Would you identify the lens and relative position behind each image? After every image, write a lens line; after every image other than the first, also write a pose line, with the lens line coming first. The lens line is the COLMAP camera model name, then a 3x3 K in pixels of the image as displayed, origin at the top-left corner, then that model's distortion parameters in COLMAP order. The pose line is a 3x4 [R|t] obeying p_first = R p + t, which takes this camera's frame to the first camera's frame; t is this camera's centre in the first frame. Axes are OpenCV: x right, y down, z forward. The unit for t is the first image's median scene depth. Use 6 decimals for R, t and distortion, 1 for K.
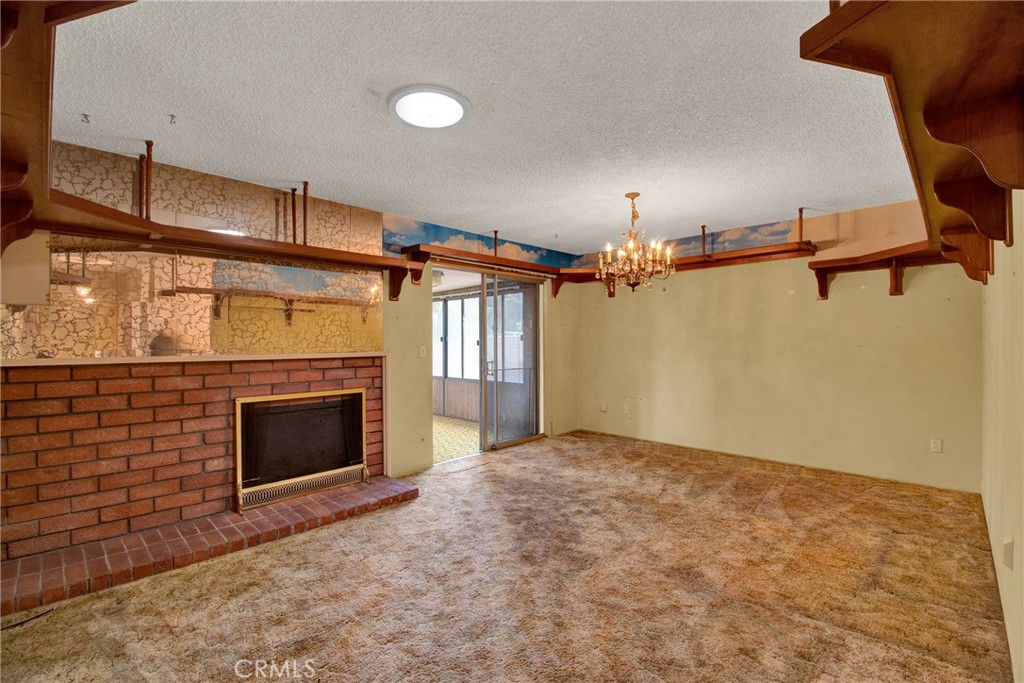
lens RADIAL K [[450.2, 0, 517.3], [0, 450.2, 336.2], [0, 0, 1]] dist [-0.056609, -0.000060]
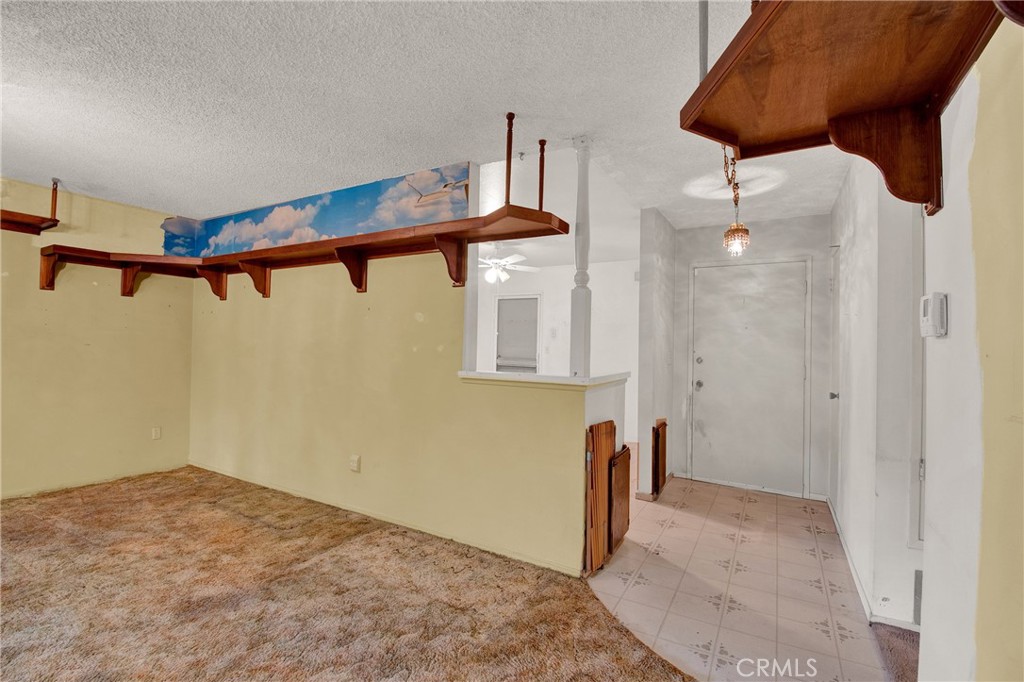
lens RADIAL K [[450.2, 0, 517.3], [0, 450.2, 335.7], [0, 0, 1]] dist [-0.056609, -0.000060]
pose [[-0.276290, 0.014221, 0.960969, -0.509207], [-0.022049, 0.999534, -0.021131, 0.003073], [-0.960821, -0.027026, -0.275847, 0.528052]]
